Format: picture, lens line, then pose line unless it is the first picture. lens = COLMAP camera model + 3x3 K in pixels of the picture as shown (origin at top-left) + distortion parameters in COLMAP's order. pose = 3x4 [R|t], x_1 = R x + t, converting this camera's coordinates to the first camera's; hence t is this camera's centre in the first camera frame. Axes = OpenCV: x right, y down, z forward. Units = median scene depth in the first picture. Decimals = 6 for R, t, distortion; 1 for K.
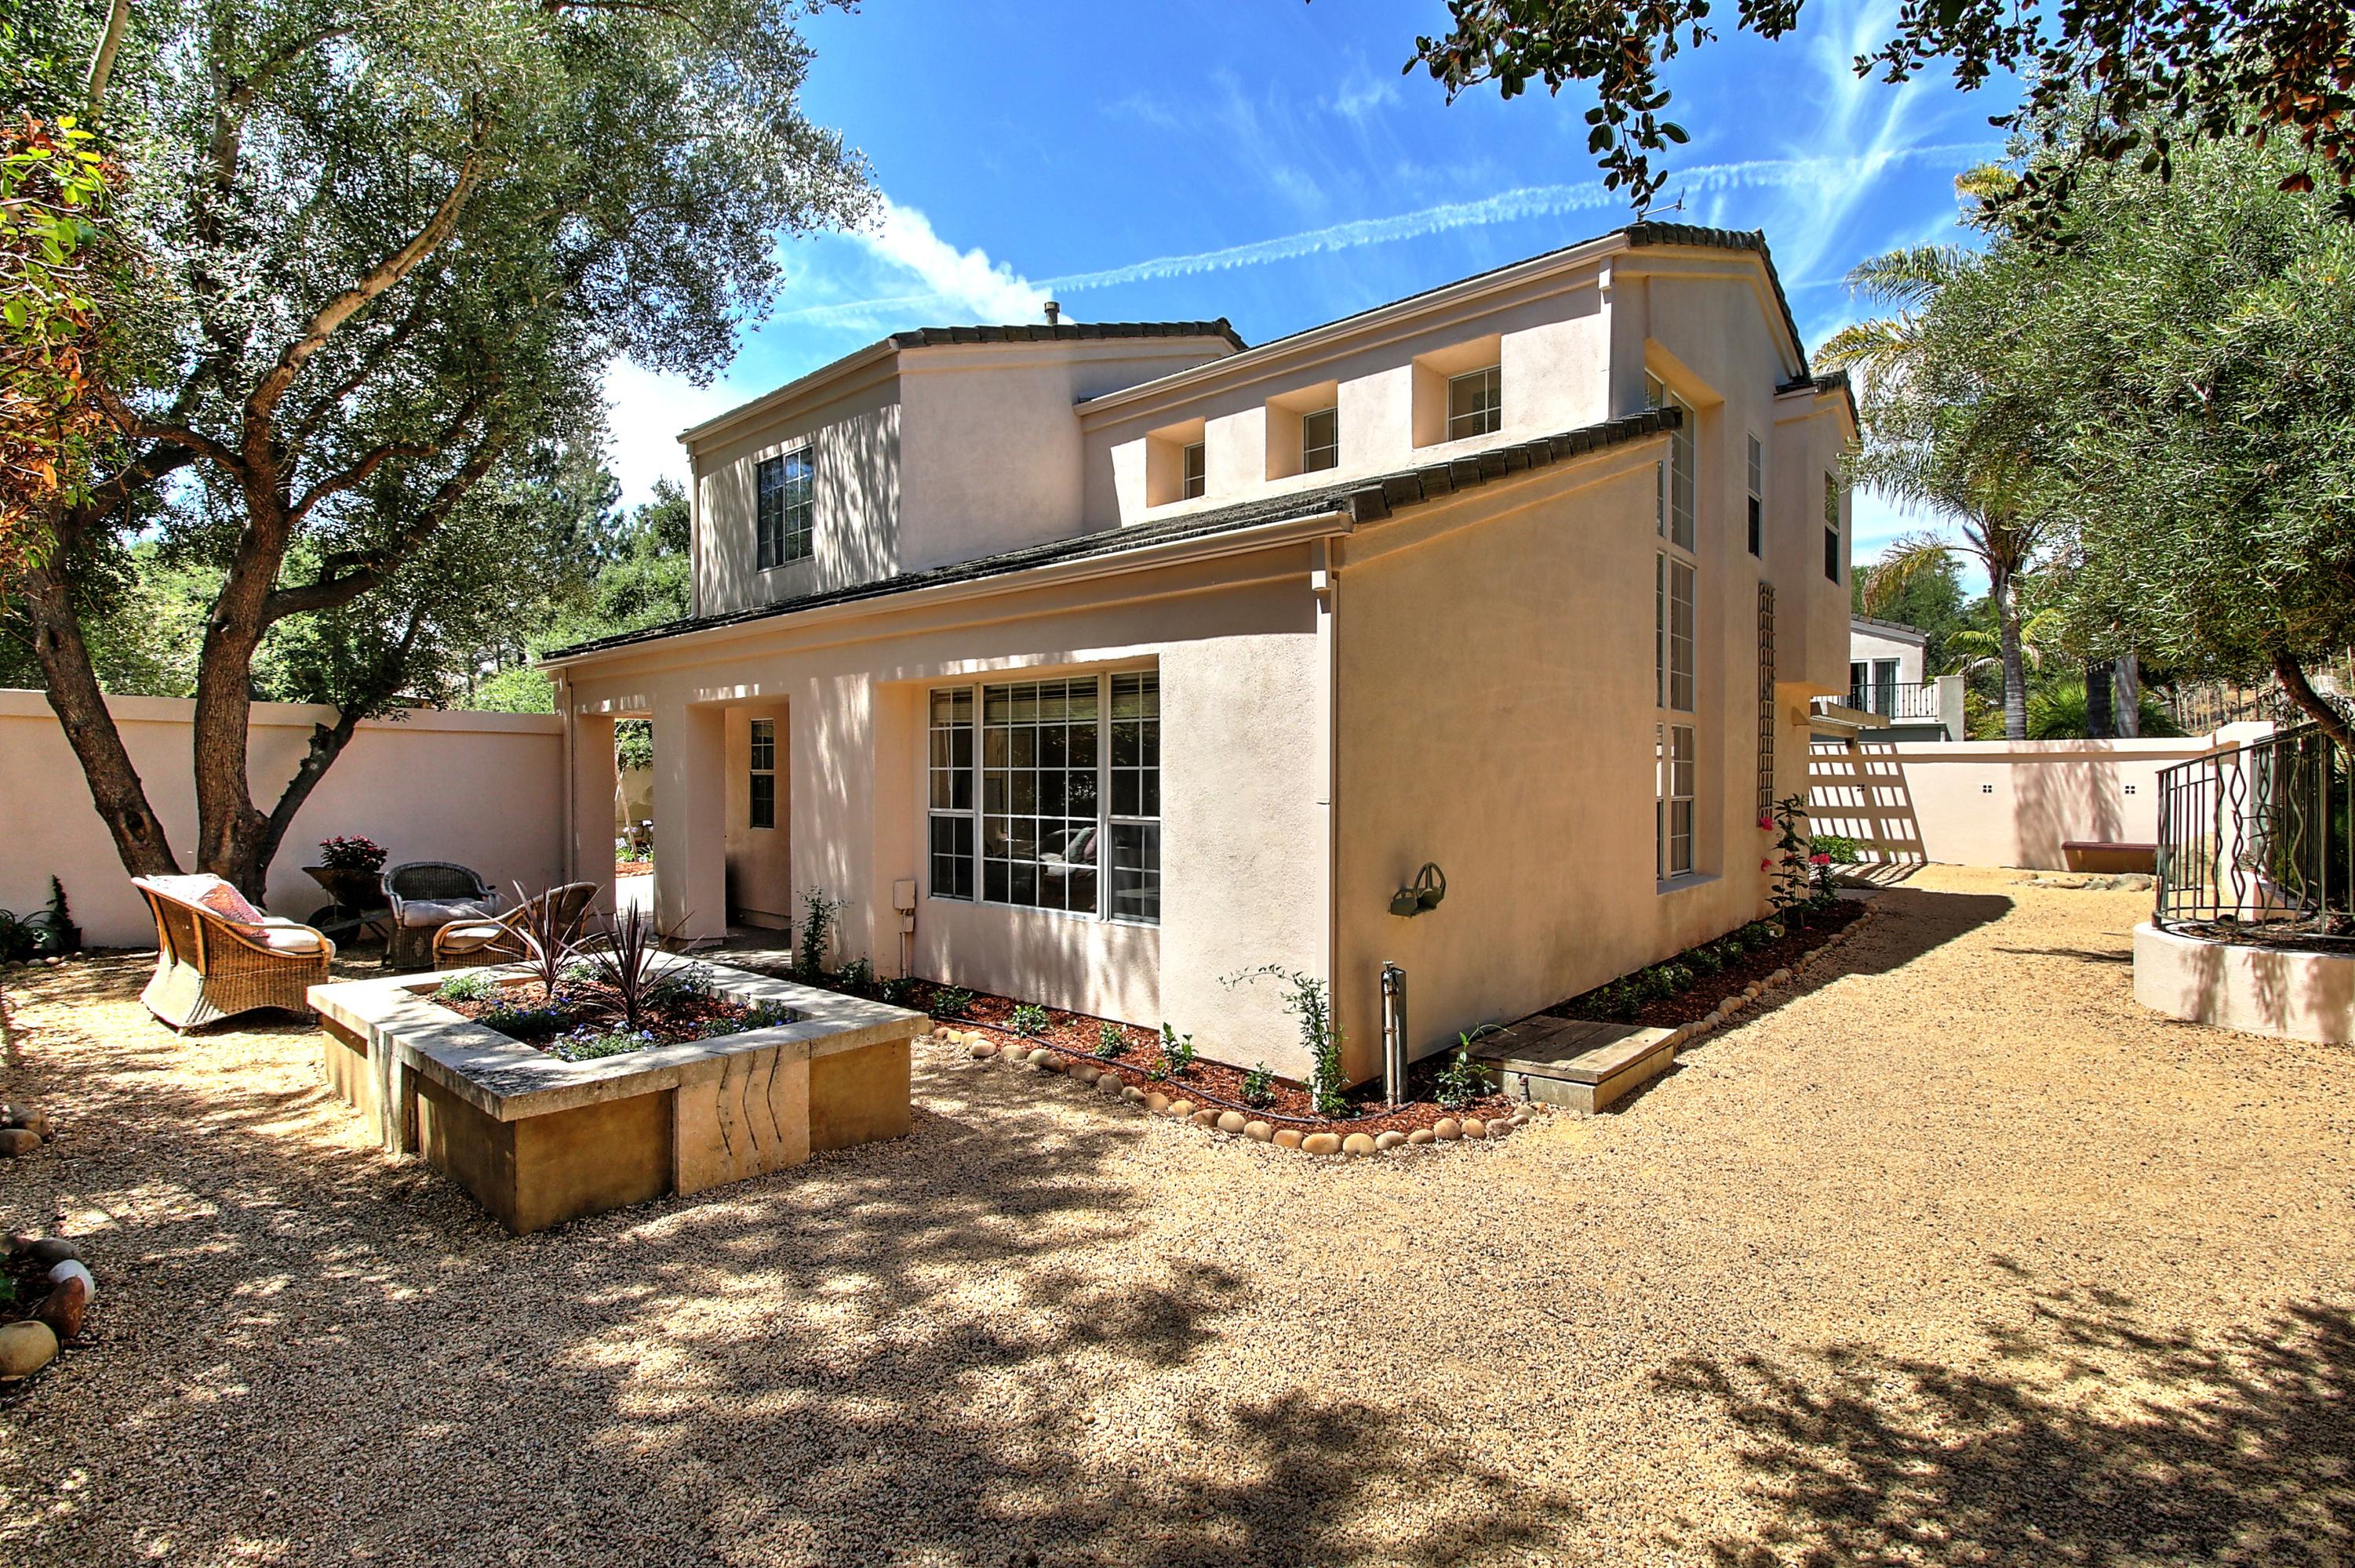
lens RADIAL K [[1093.7, 0, 1173.4], [0, 1093.7, 779.0], [0, 0, 1]] dist [-0.018795, -0.000819]
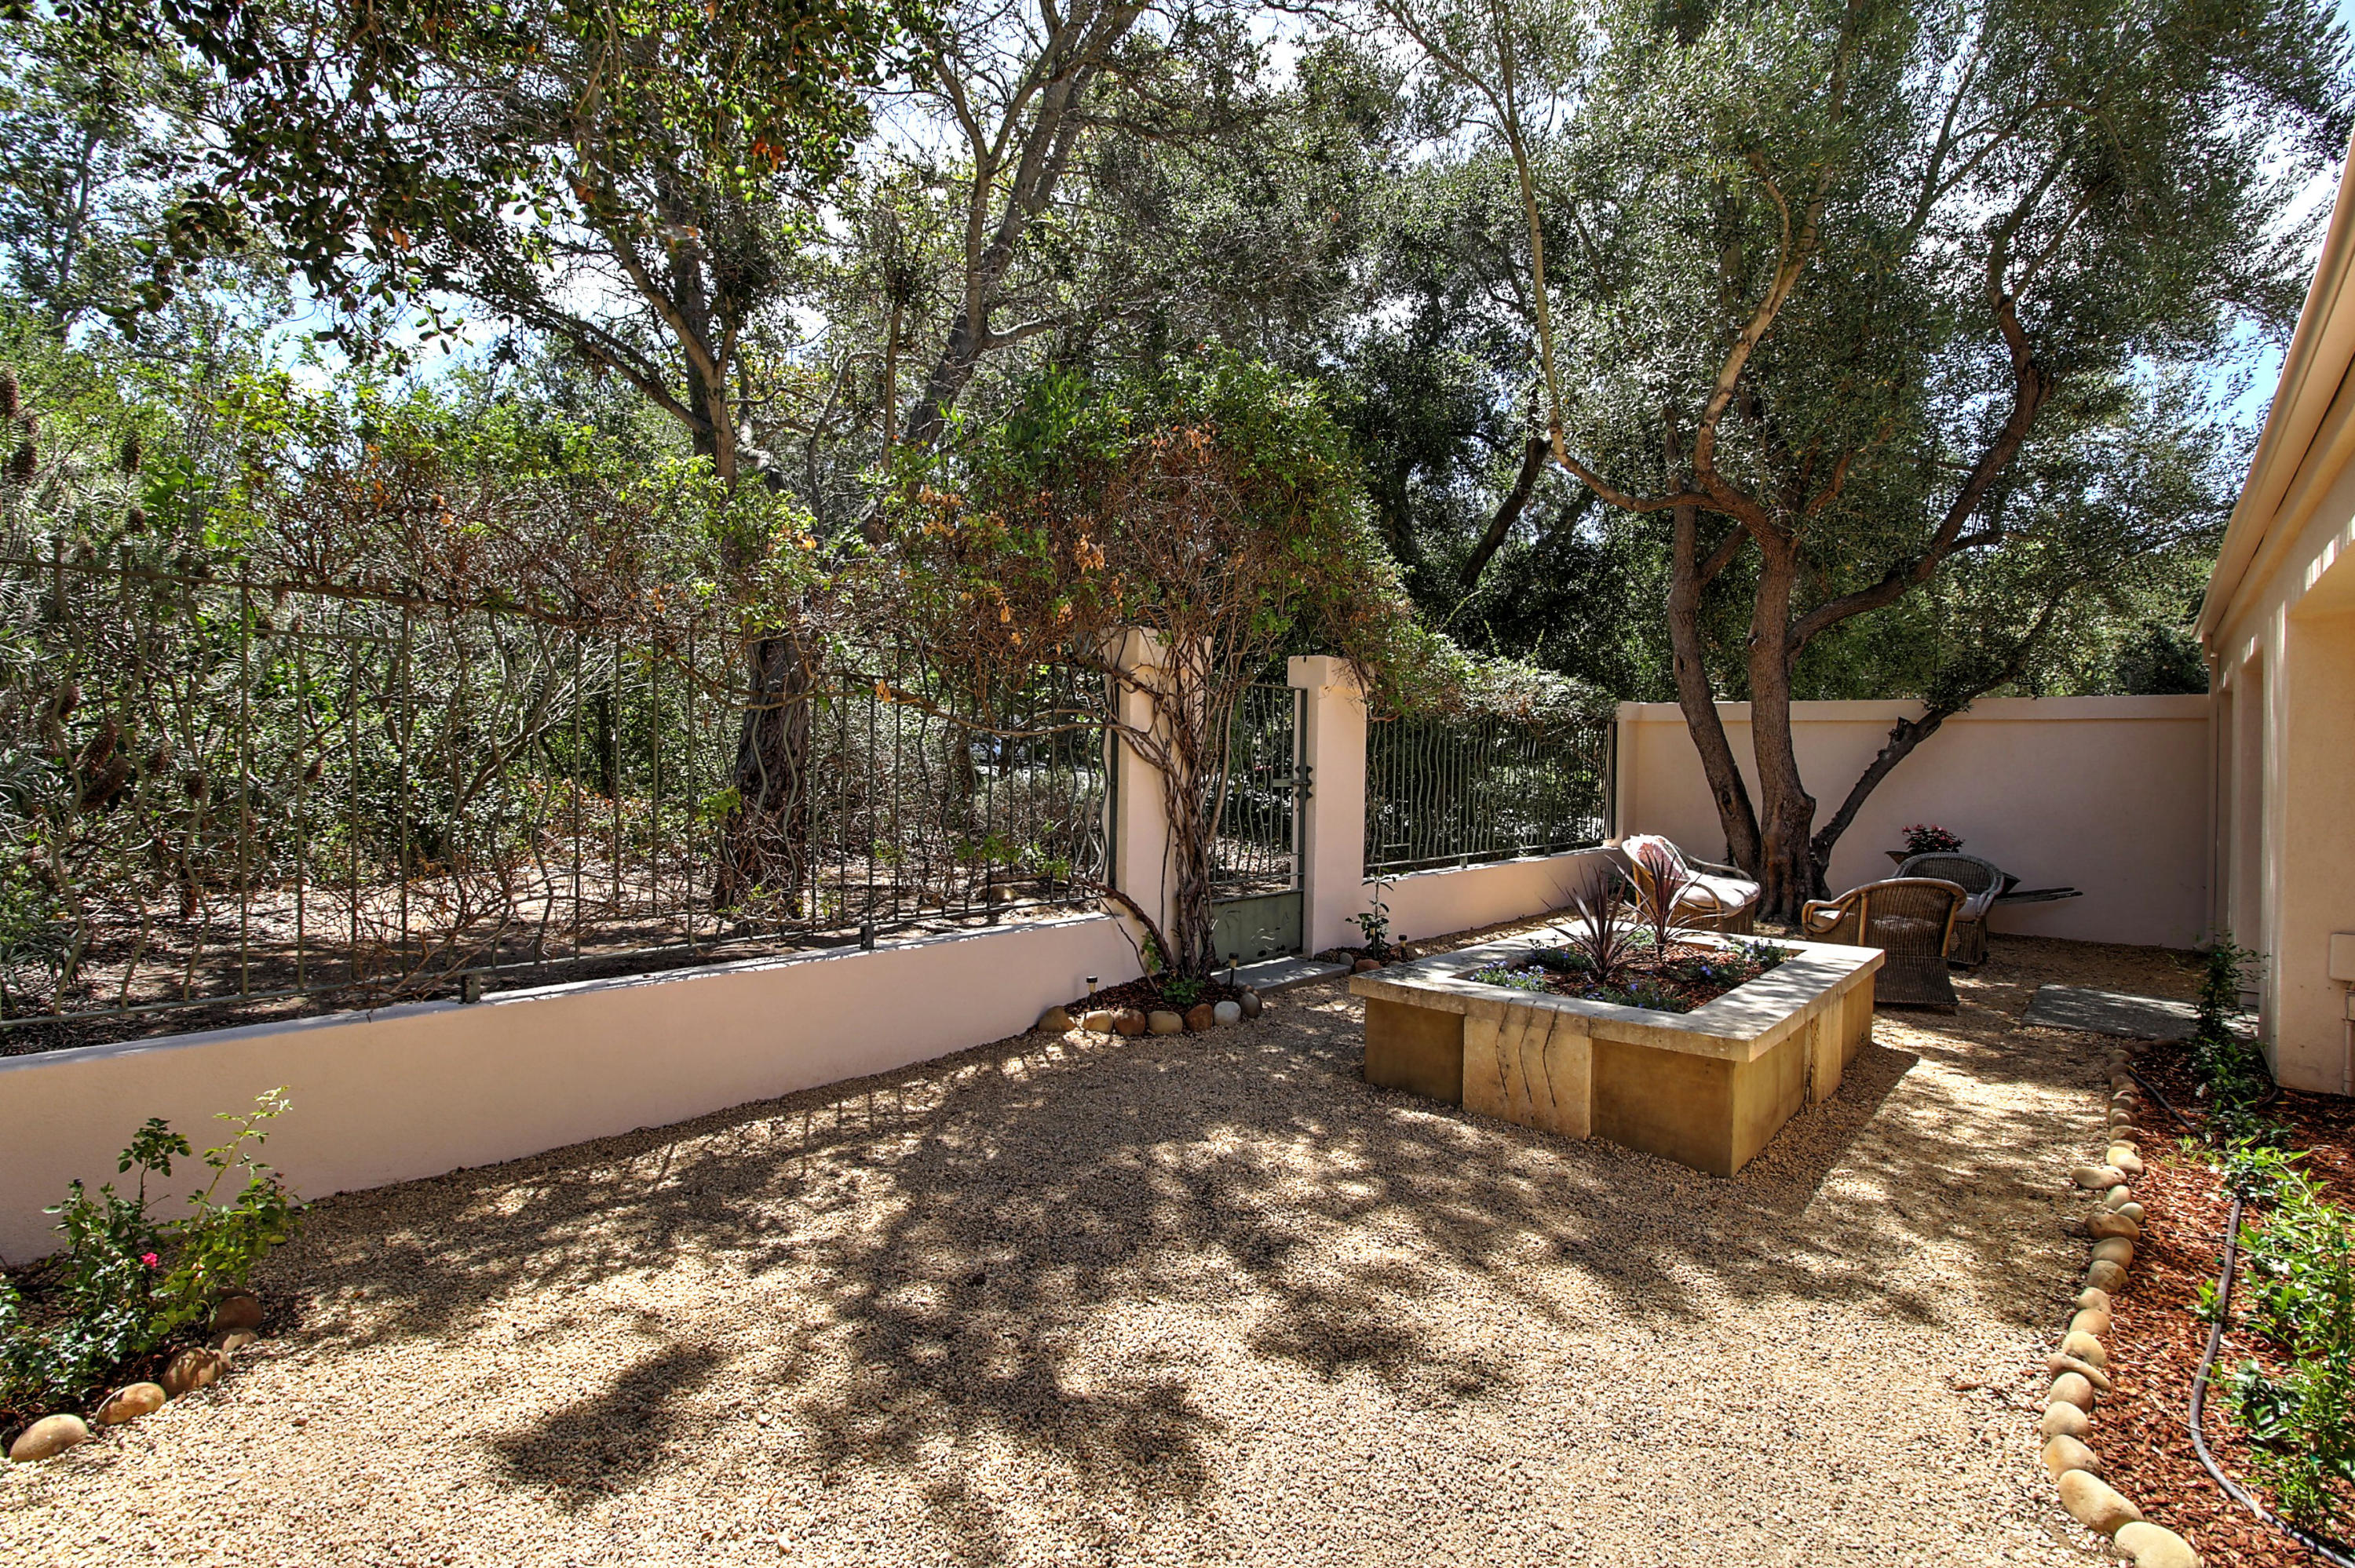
lens RADIAL K [[1093.7, 0, 1173.4], [0, 1093.7, 775.0], [0, 0, 1]] dist [-0.018795, -0.000819]
pose [[-0.003158, 0.015063, -0.999882, 0.806758], [-0.021803, 0.999648, 0.015128, 0.015084], [0.999757, 0.021848, -0.002828, 0.770604]]
